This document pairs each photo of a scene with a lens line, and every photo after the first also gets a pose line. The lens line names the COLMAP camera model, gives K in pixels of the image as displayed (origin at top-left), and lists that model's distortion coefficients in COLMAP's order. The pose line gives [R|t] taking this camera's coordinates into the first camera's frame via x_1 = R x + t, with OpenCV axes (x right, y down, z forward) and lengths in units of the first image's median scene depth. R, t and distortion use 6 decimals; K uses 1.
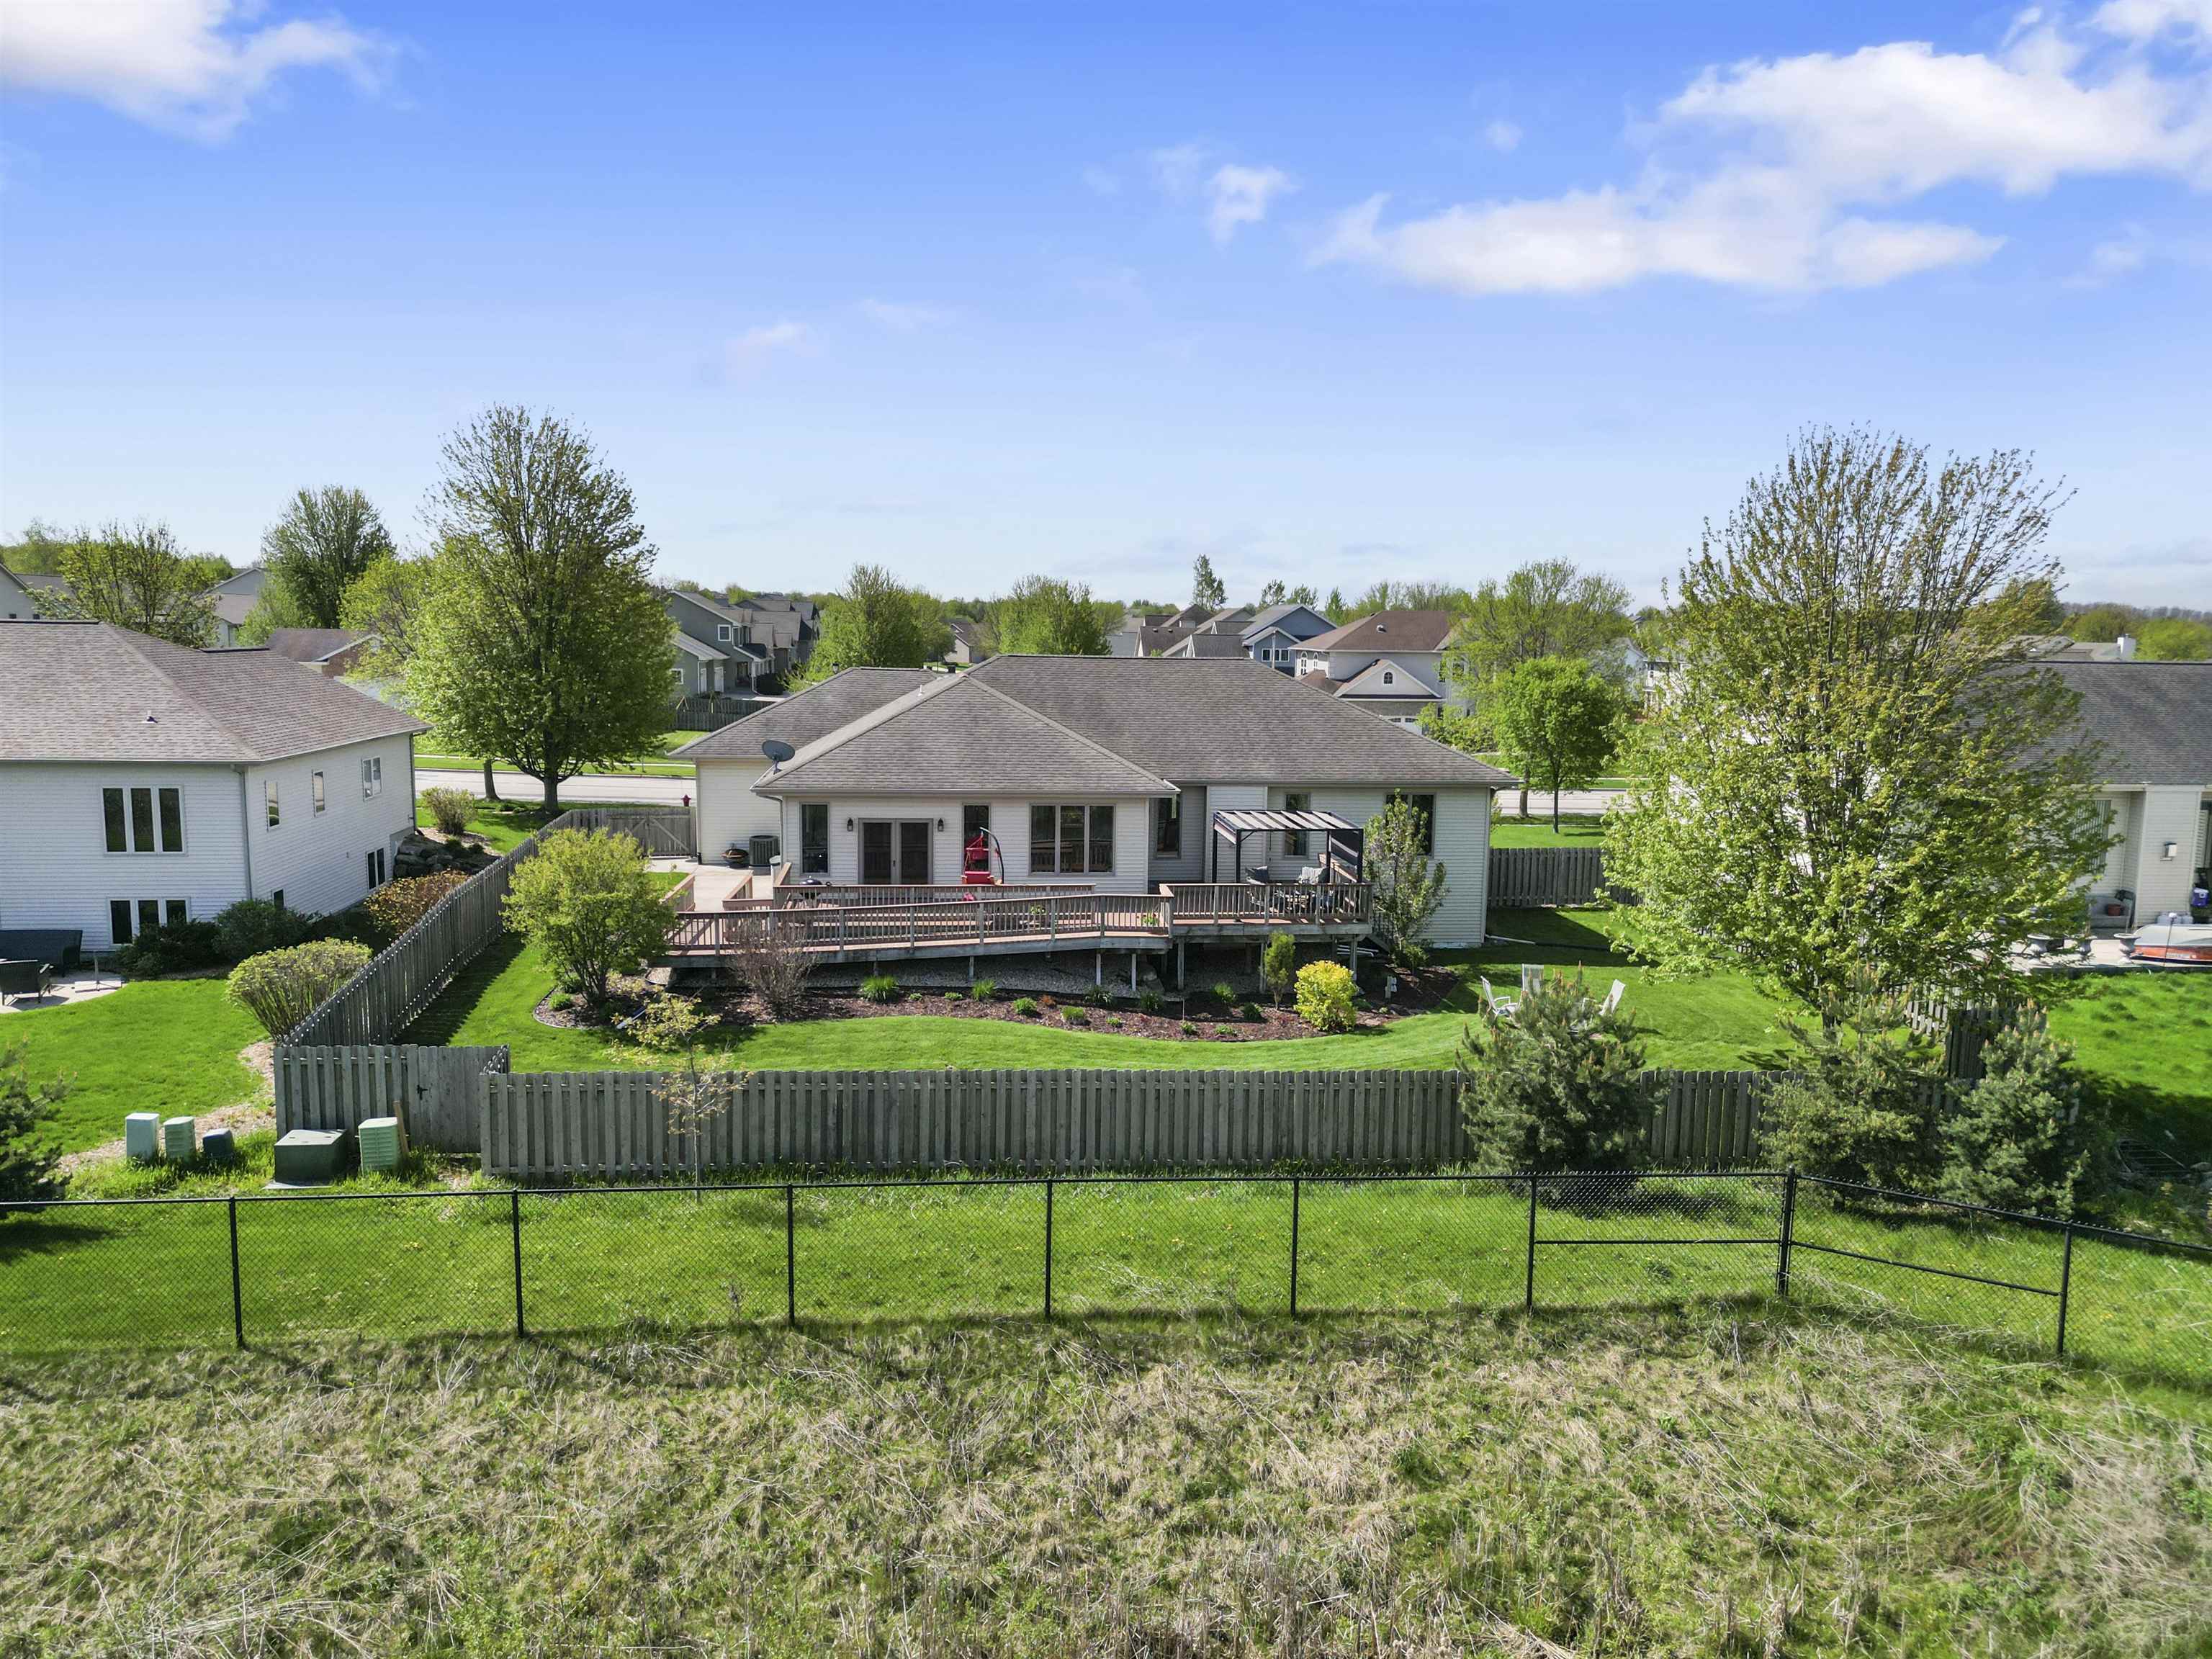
lens RADIAL K [[1559.6, 0, 1094.8], [0, 1559.6, 826.1], [0, 0, 1]] dist [0.123253, -0.000824]
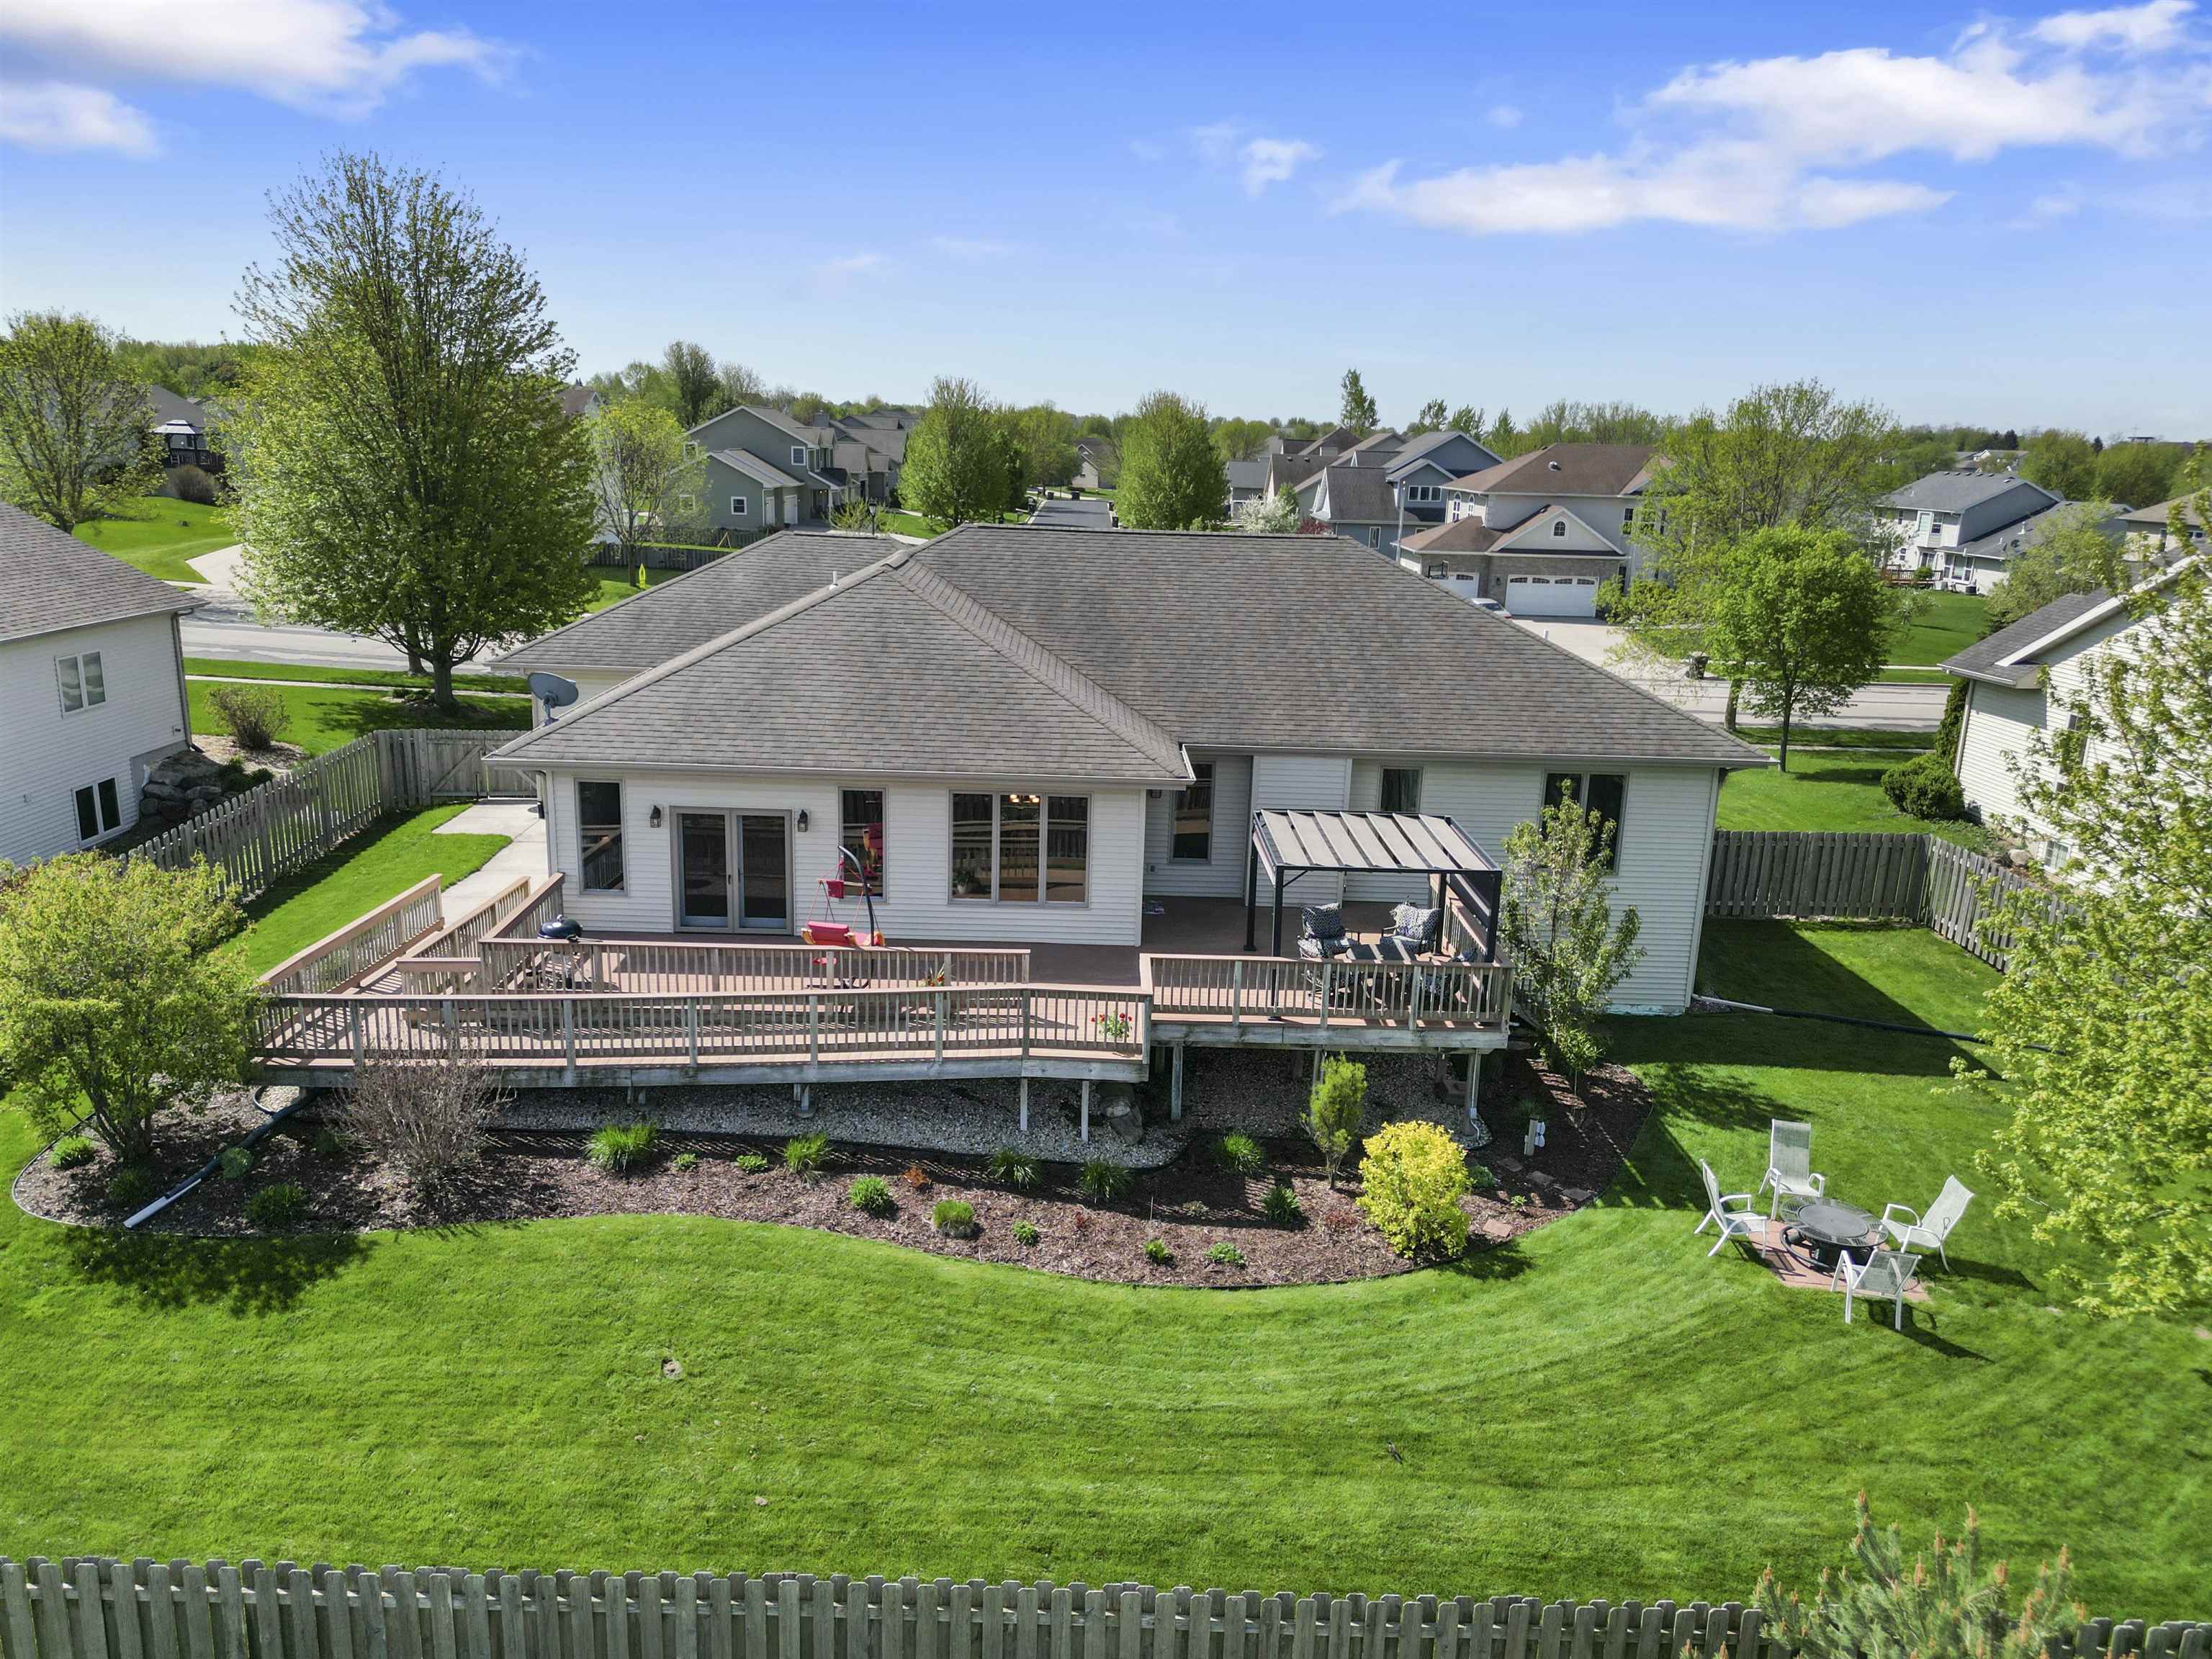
lens RADIAL K [[1553.4, 0, 1106.0], [0, 1553.4, 829.5], [0, 0, 1]] dist [0.073461, -0.063180]
pose [[0.995643, 0.037984, -0.085155, 0.070663], [-0.027906, 0.992791, 0.116561, -0.070594], [0.088969, -0.113676, 0.989526, 0.397588]]
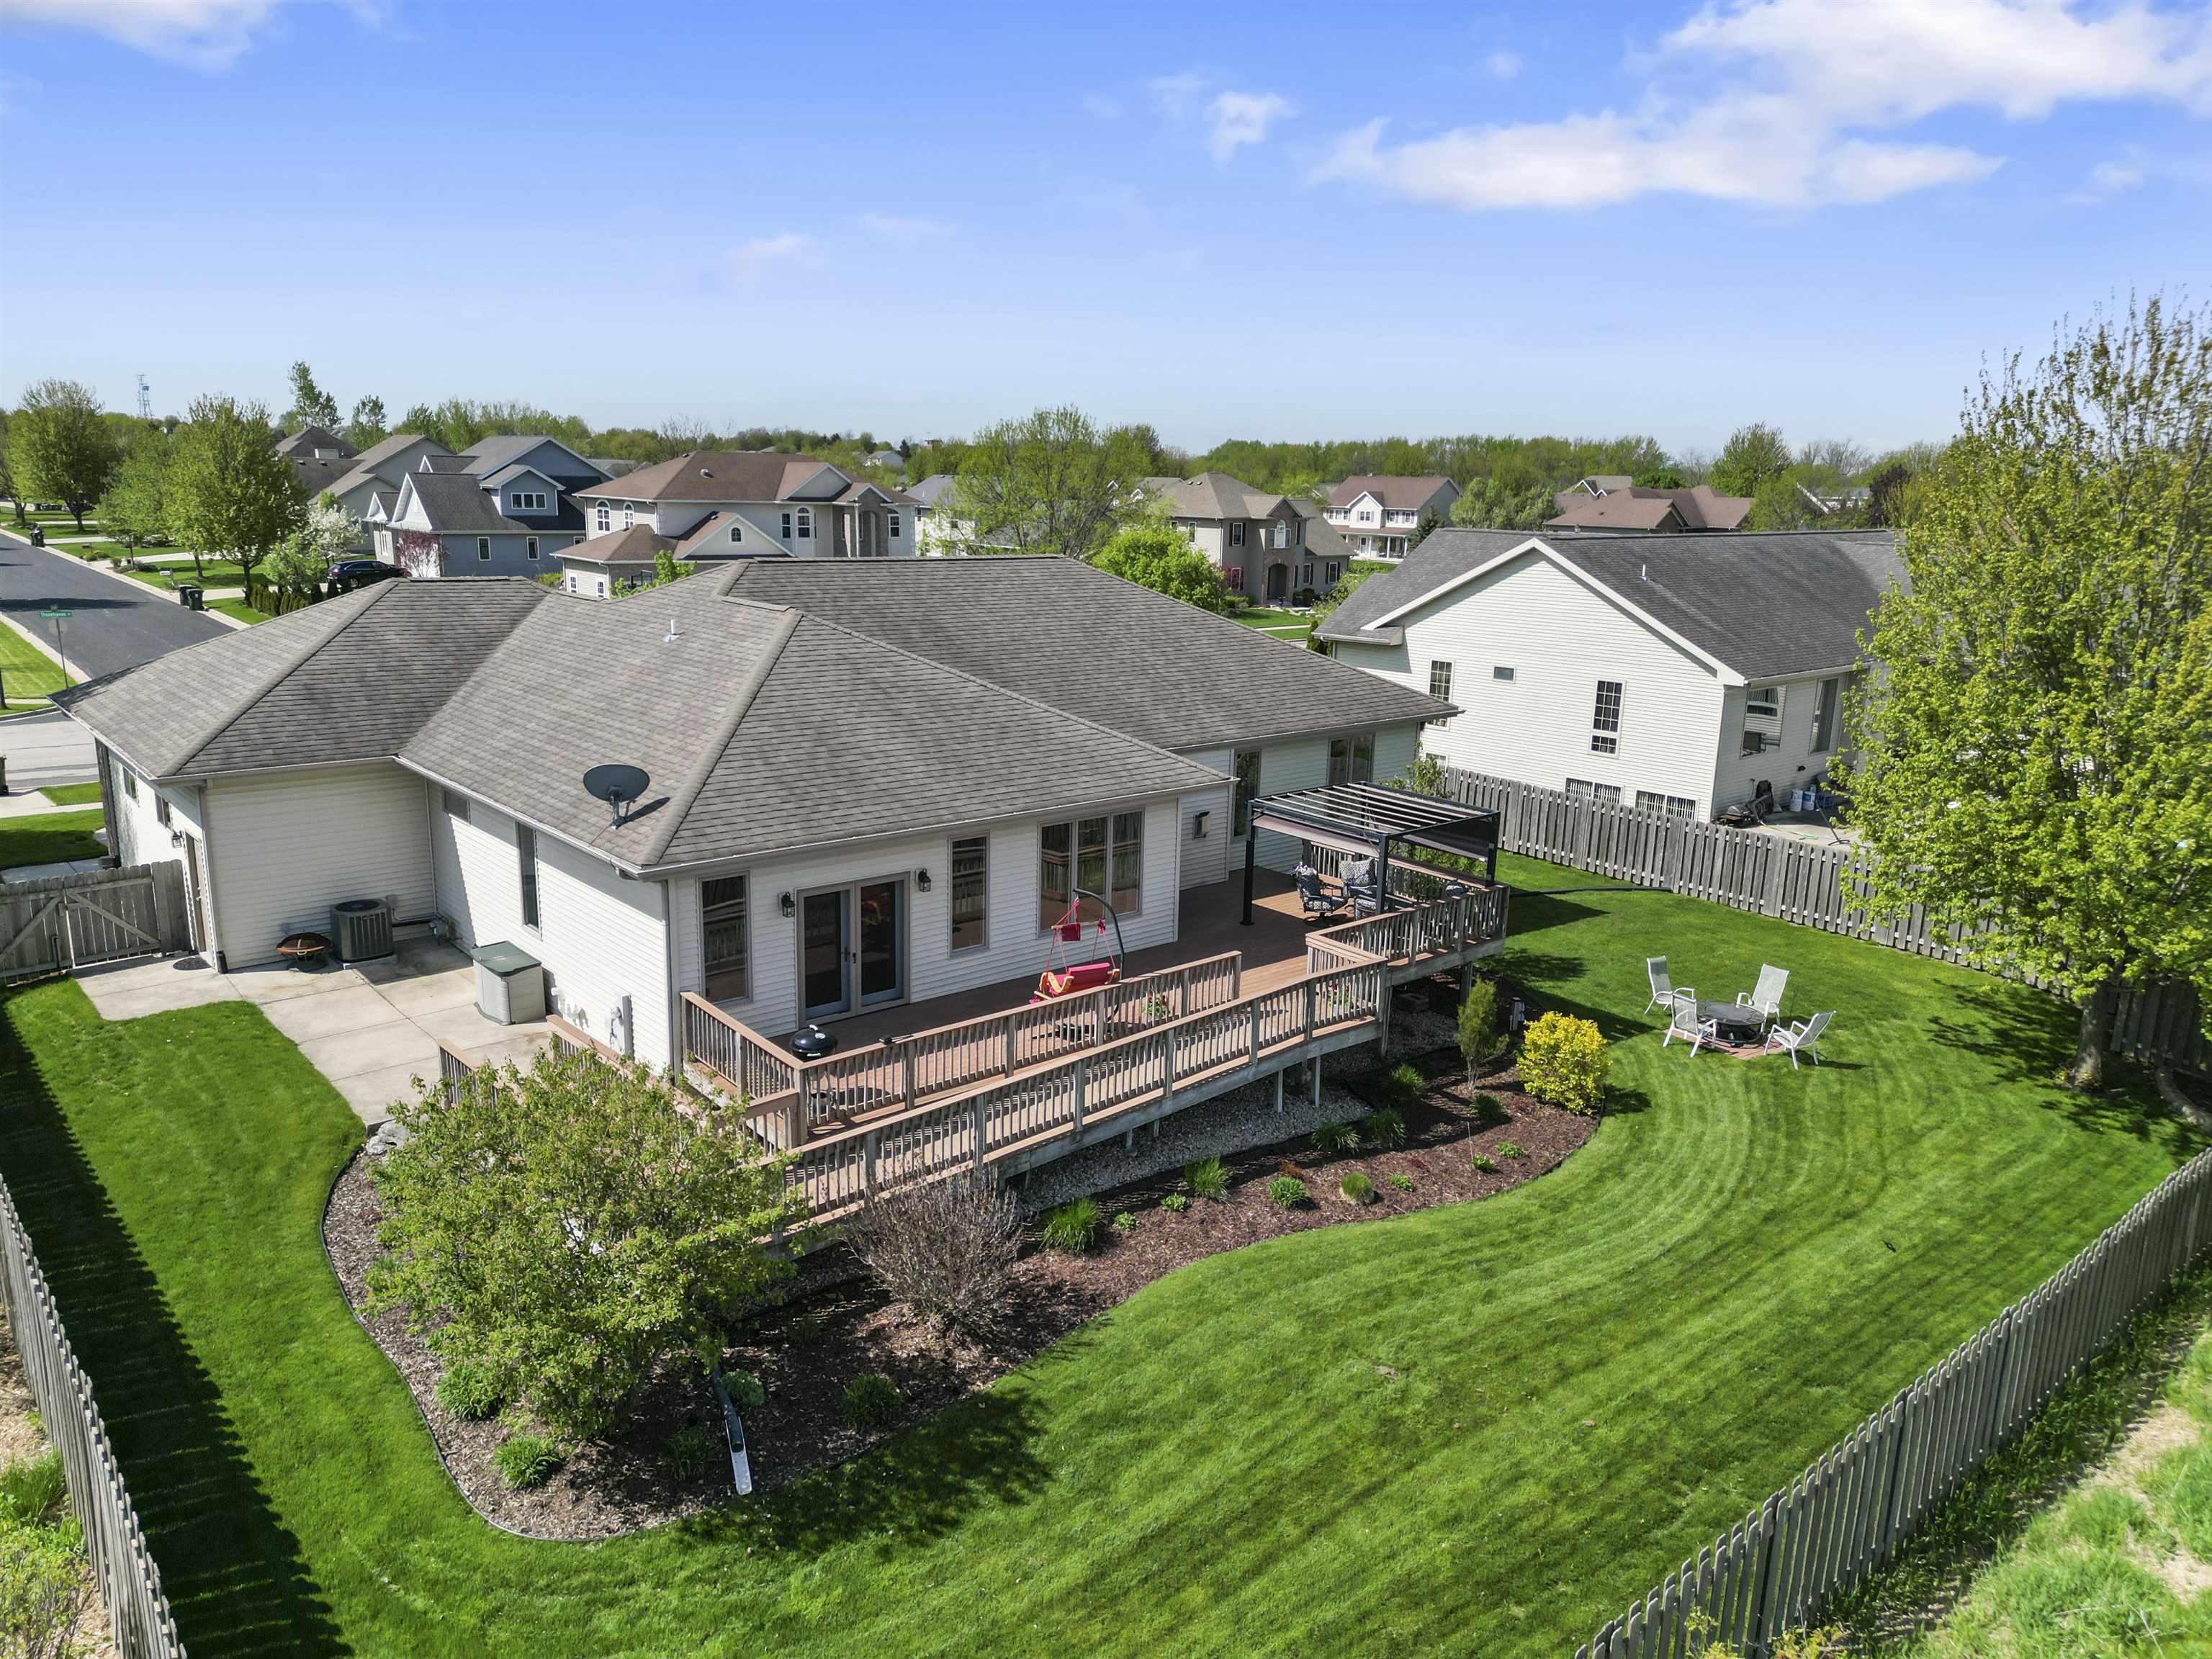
lens RADIAL K [[1553.4, 0, 1106.0], [0, 1553.4, 829.5], [0, 0, 1]] dist [0.073461, -0.063180]
pose [[0.819921, -0.124478, 0.558780, -0.358565], [0.061429, 0.989569, 0.130306, -0.089502], [-0.569172, -0.072515, 0.819015, 0.477568]]
